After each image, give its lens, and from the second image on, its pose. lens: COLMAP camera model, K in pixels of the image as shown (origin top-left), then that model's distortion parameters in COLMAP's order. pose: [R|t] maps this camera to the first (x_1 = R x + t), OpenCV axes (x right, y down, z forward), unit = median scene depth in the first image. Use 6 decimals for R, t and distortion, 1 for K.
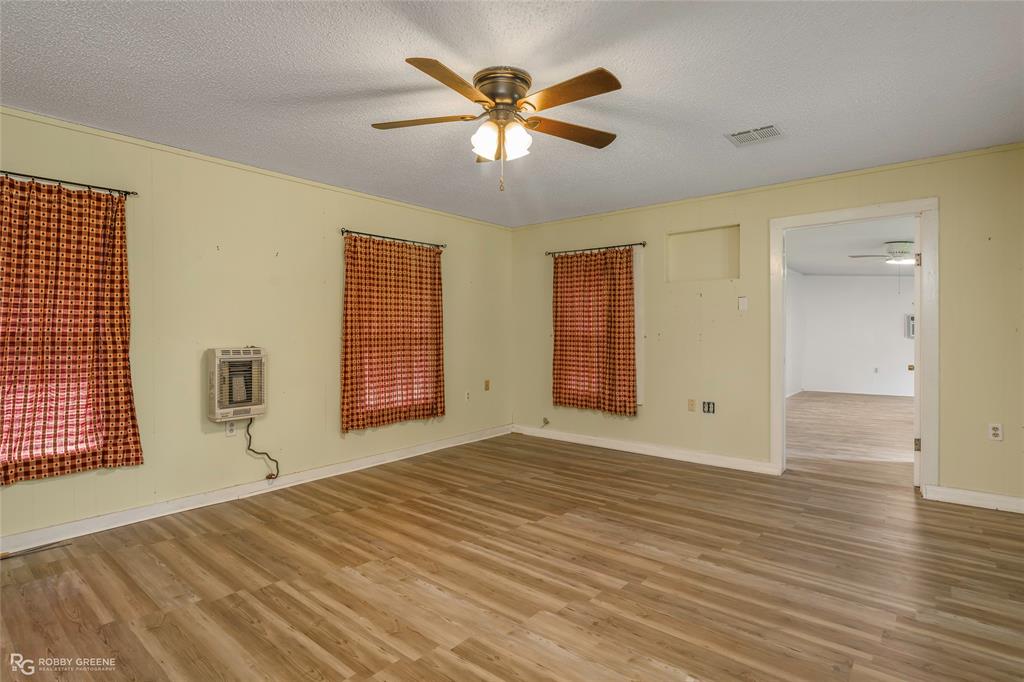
lens RADIAL K [[512.6, 0, 517.6], [0, 512.6, 335.3], [0, 0, 1]] dist [-0.004144, 0.000143]
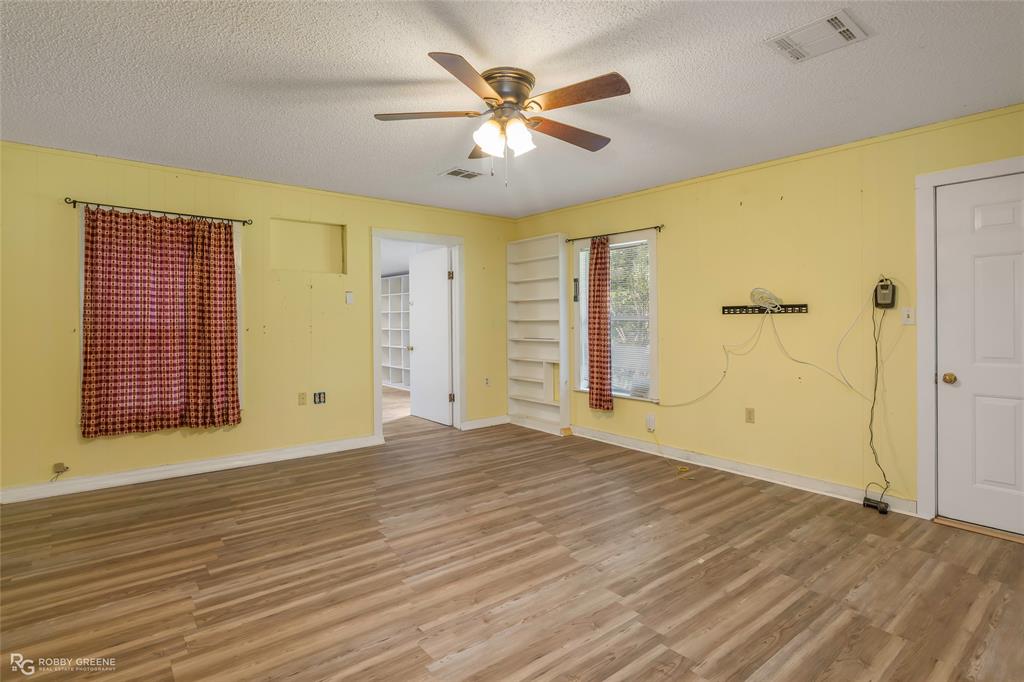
lens RADIAL K [[514.4, 0, 514.2], [0, 514.4, 321.4], [0, 0, 1]] dist [-0.004325, 0.000167]
pose [[0.208162, -0.000141, 0.978094, -0.861478], [0.010210, 0.999946, -0.002029, -0.008213], [-0.978041, 0.010408, 0.208152, 0.644998]]
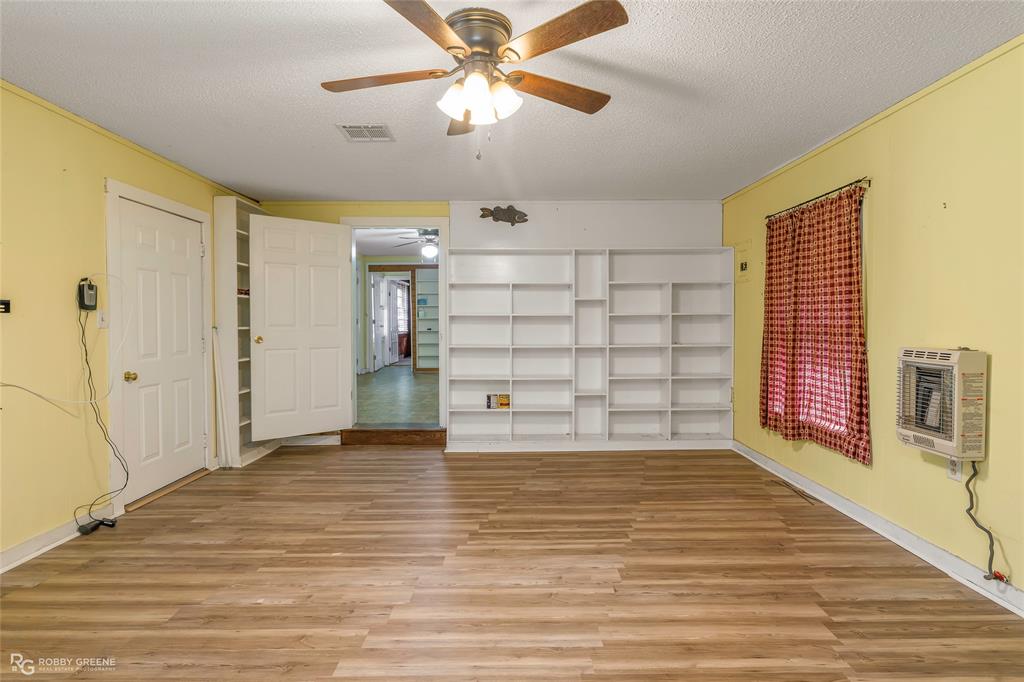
lens RADIAL K [[524.5, 0, 509.7], [0, 524.5, 326.4], [0, 0, 1]] dist [-0.006055, 0.000517]
pose [[-0.777957, 0.009811, -0.628240, 0.396728], [-0.001478, 0.999847, 0.017444, -0.018185], [0.628315, 0.014499, -0.777824, 1.425722]]
